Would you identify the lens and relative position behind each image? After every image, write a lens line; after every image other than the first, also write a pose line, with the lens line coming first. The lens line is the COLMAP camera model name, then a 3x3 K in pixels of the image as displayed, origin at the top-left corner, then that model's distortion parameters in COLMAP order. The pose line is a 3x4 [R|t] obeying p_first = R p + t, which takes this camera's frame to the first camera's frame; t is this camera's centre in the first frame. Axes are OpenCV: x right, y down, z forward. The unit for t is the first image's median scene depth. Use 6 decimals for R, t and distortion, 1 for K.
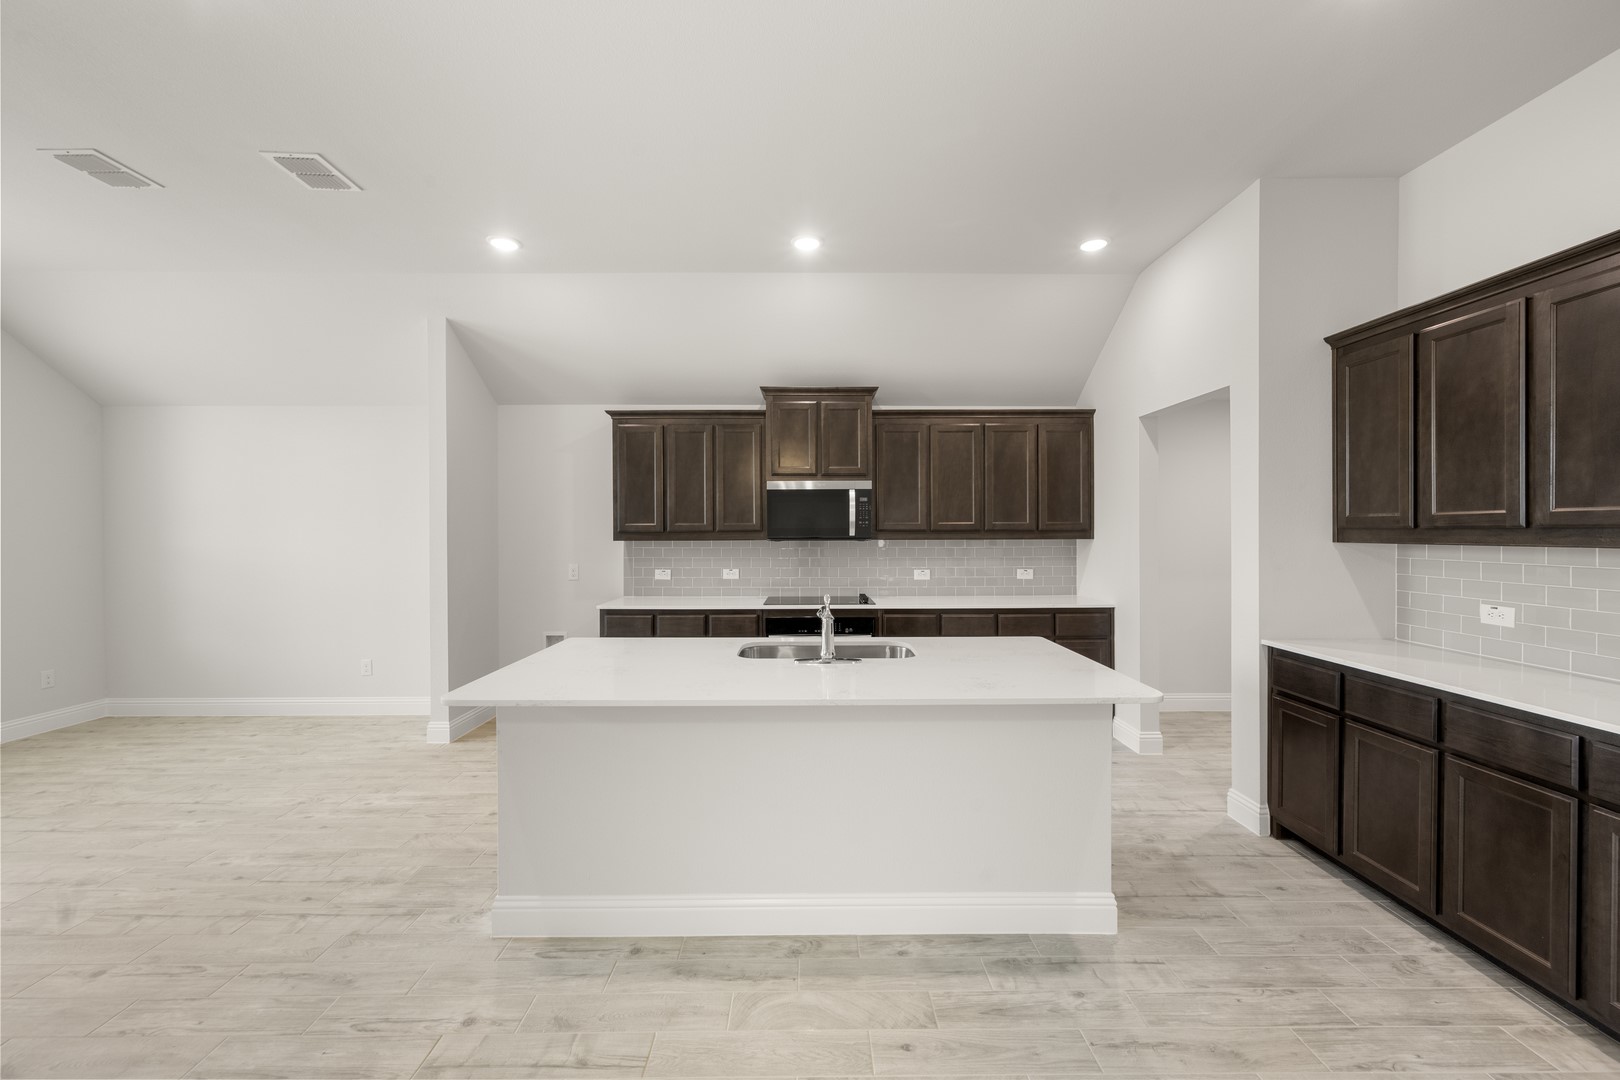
lens RADIAL K [[636.7, 0, 812.8], [0, 636.7, 536.4], [0, 0, 1]] dist [-0.000665, 0.000276]
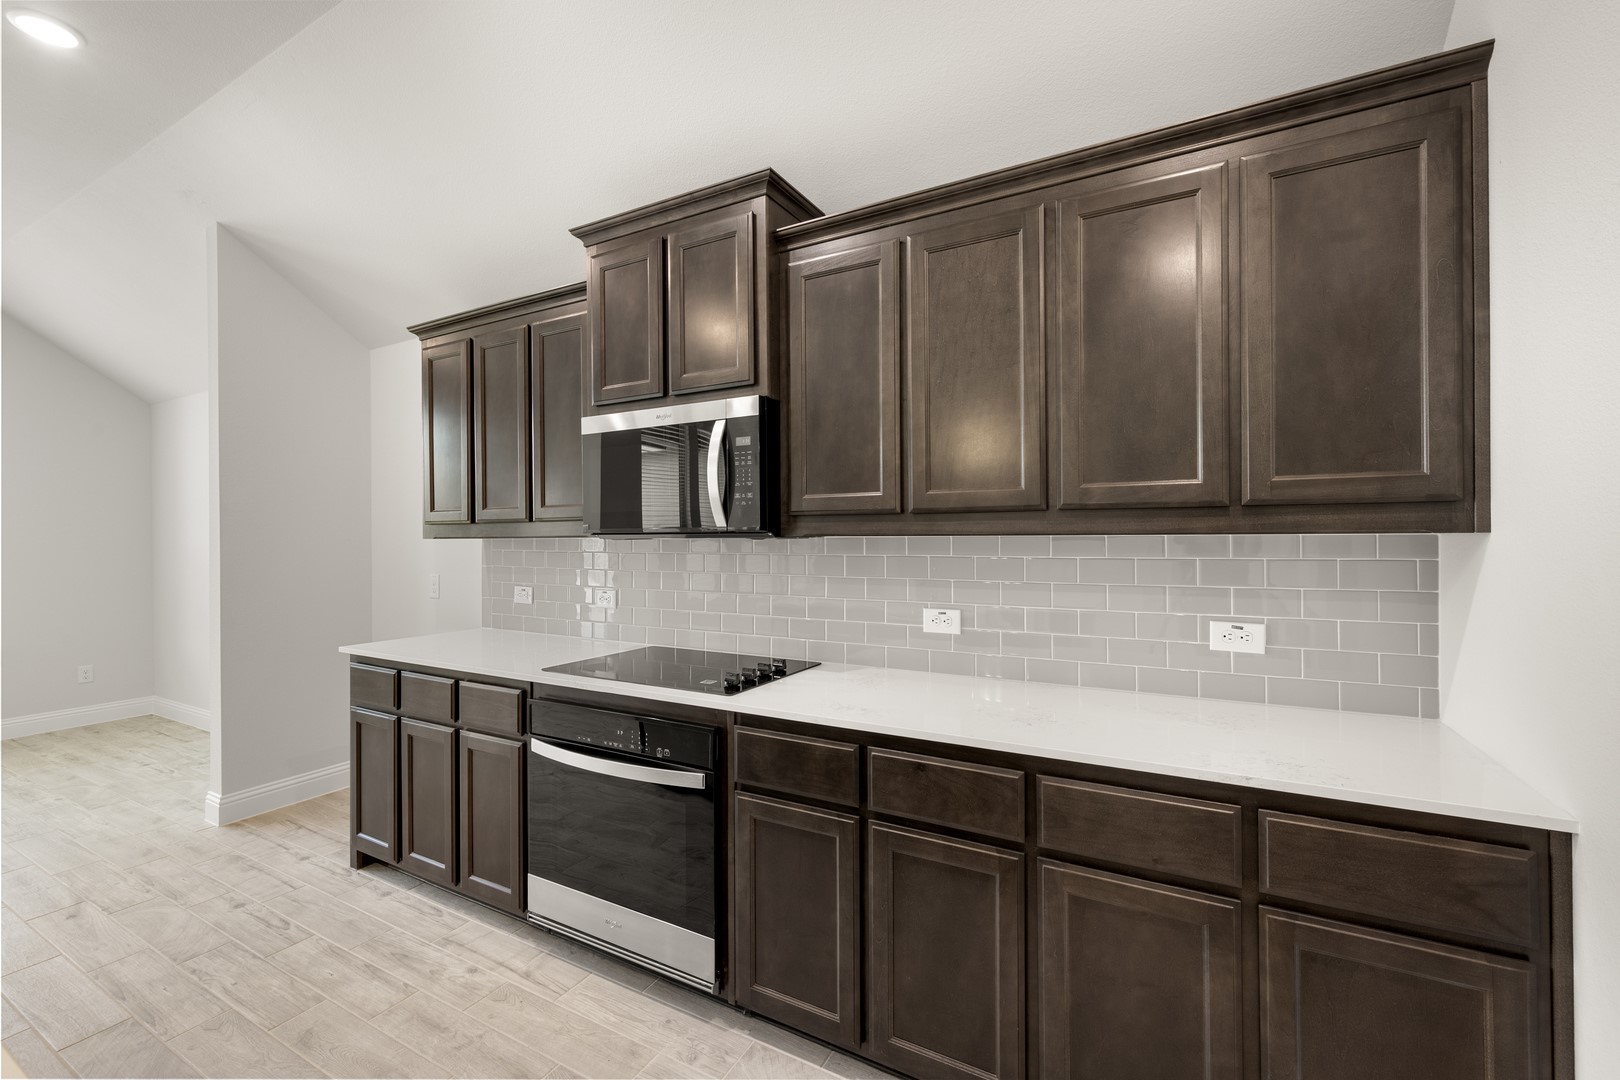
lens RADIAL K [[672.8, 0, 812.6], [0, 672.8, 536.4], [0, 0, 1]] dist [-0.000814, 0.000569]
pose [[0.872132, -0.001405, -0.489269, 0.370888], [0.001230, 0.999999, -0.000679, 0.006339], [0.489269, -0.000010, 0.872133, 0.686591]]
